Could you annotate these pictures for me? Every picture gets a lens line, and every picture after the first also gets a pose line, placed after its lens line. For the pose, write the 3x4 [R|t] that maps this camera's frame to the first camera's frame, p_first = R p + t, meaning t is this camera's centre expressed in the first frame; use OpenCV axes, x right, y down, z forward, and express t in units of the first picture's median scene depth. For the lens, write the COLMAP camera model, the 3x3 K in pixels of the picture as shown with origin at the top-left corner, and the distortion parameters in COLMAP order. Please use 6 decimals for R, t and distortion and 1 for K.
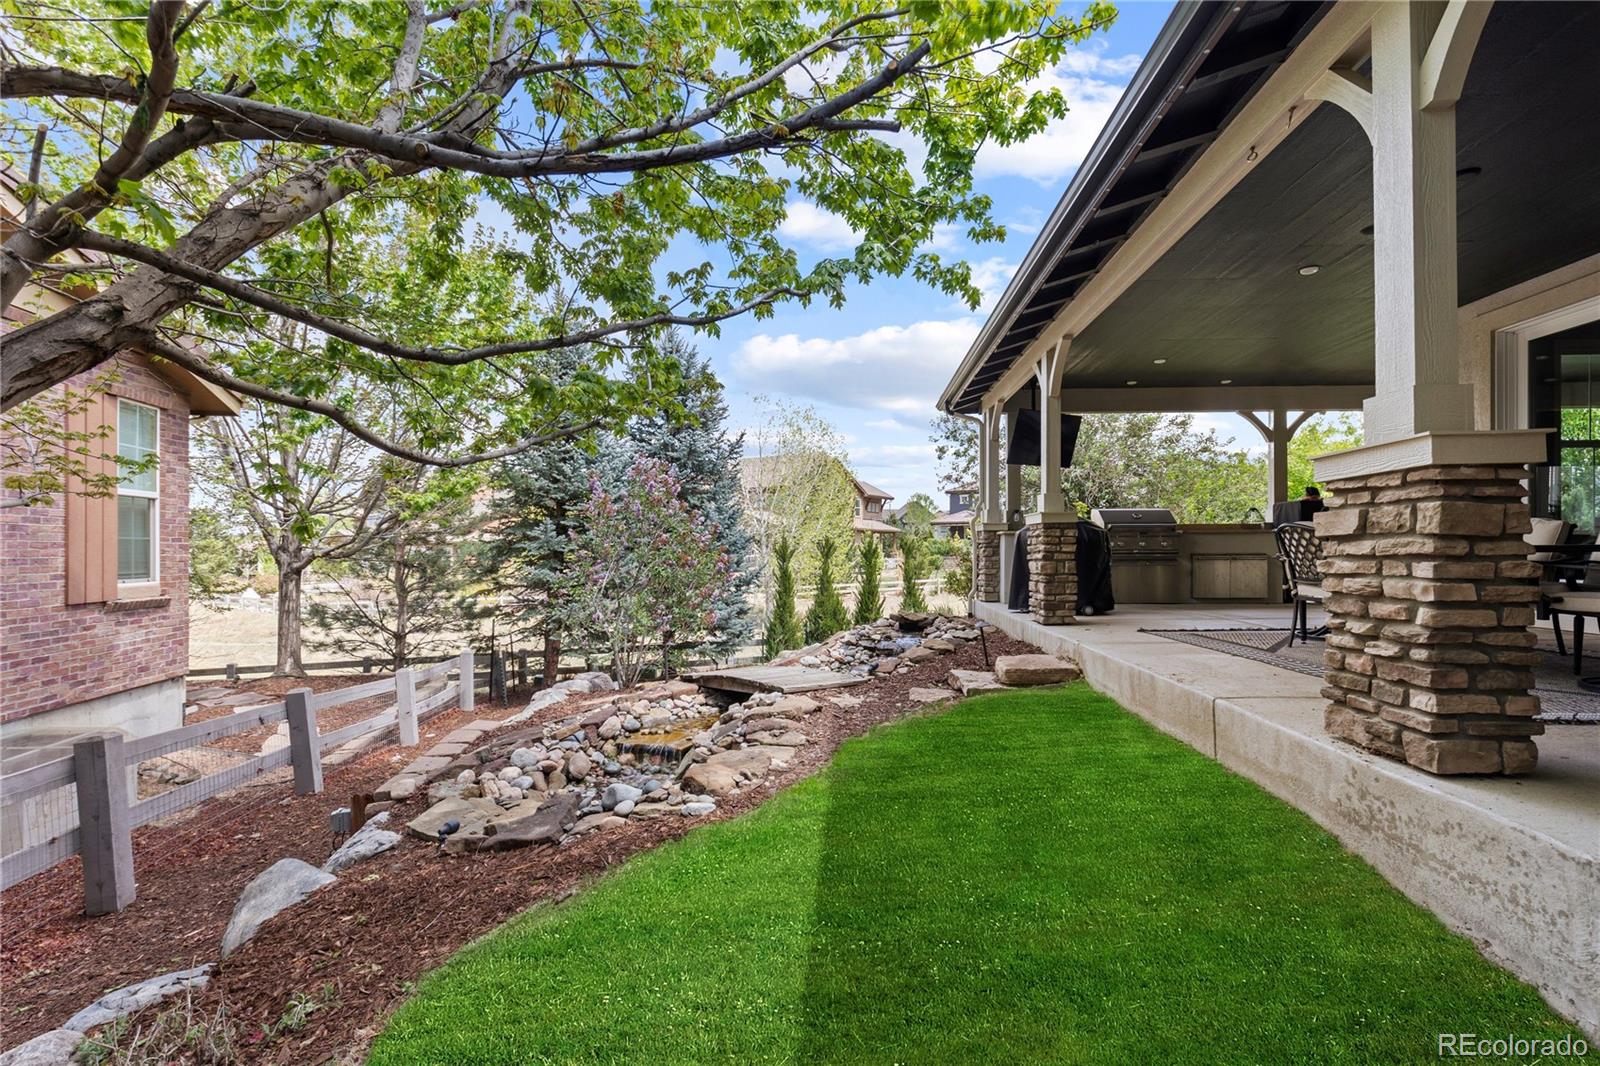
lens RADIAL K [[725.0, 0, 800.0], [0, 725.0, 533.0], [0, 0, 1]] dist [0.003340, 0.000096]
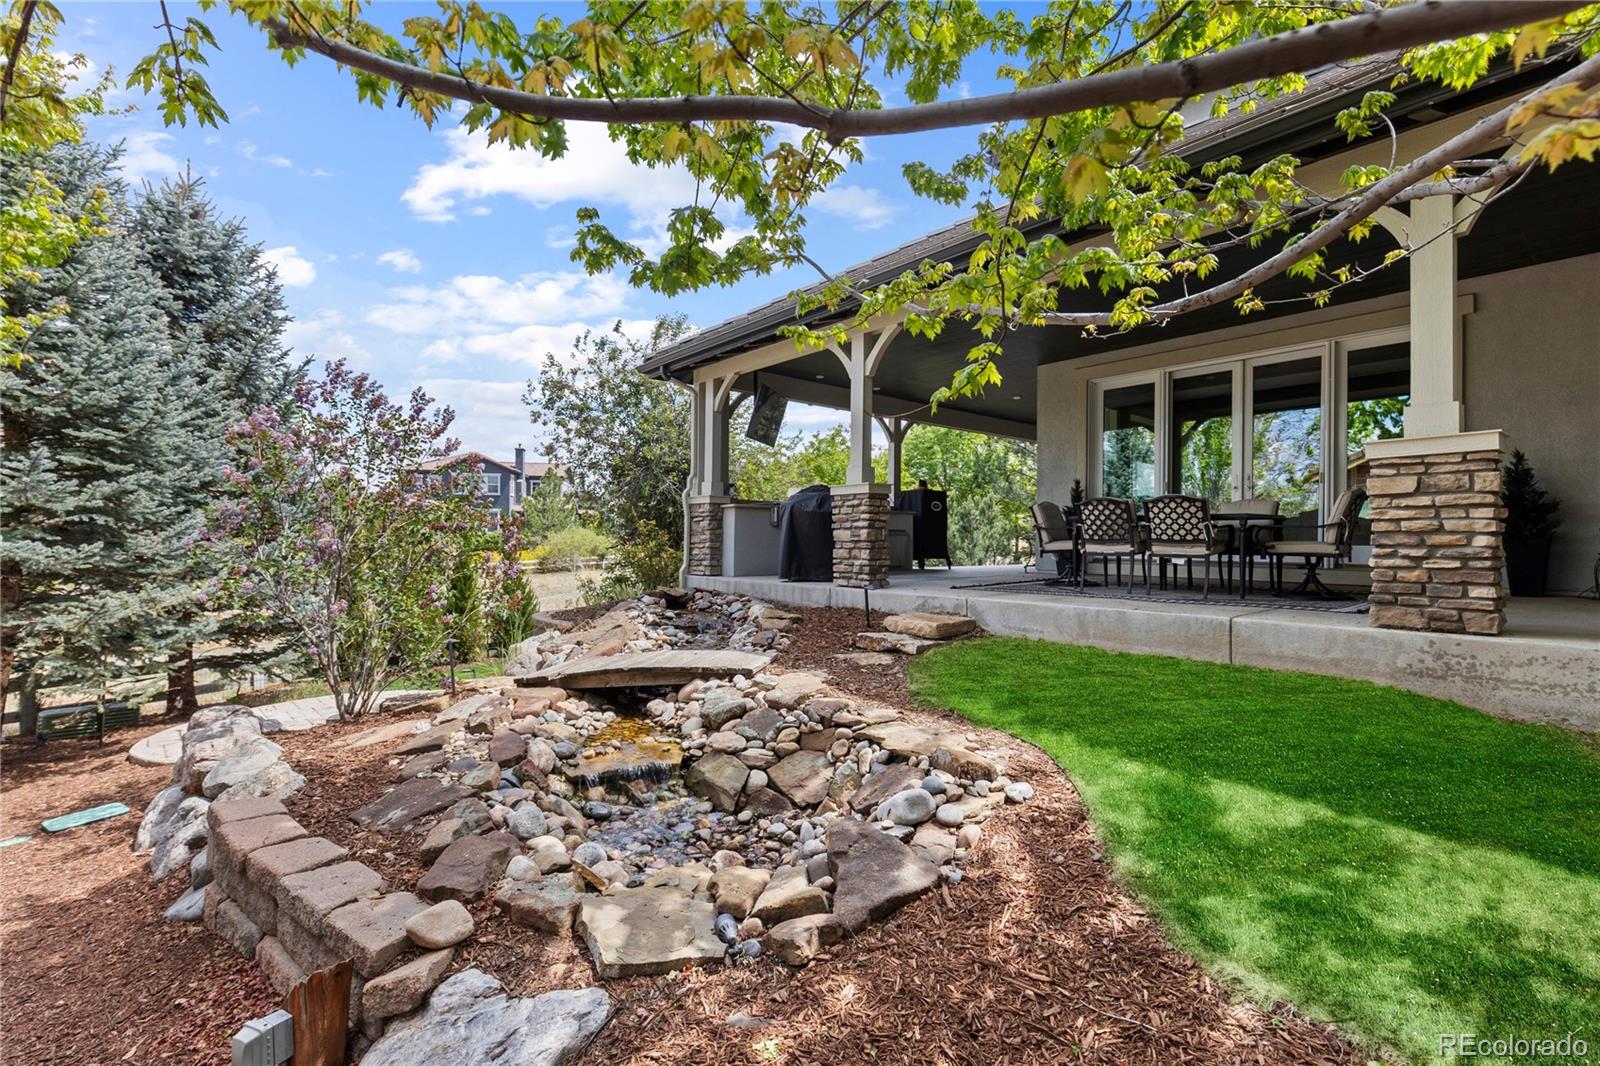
lens RADIAL K [[725.0, 0, 800.0], [0, 725.0, 533.0], [0, 0, 1]] dist [0.003340, 0.000096]
pose [[0.721566, 0.013844, 0.692207, -1.285784], [-0.023621, 0.999710, 0.004629, 0.114420], [-0.691943, -0.019691, 0.721684, 0.804579]]
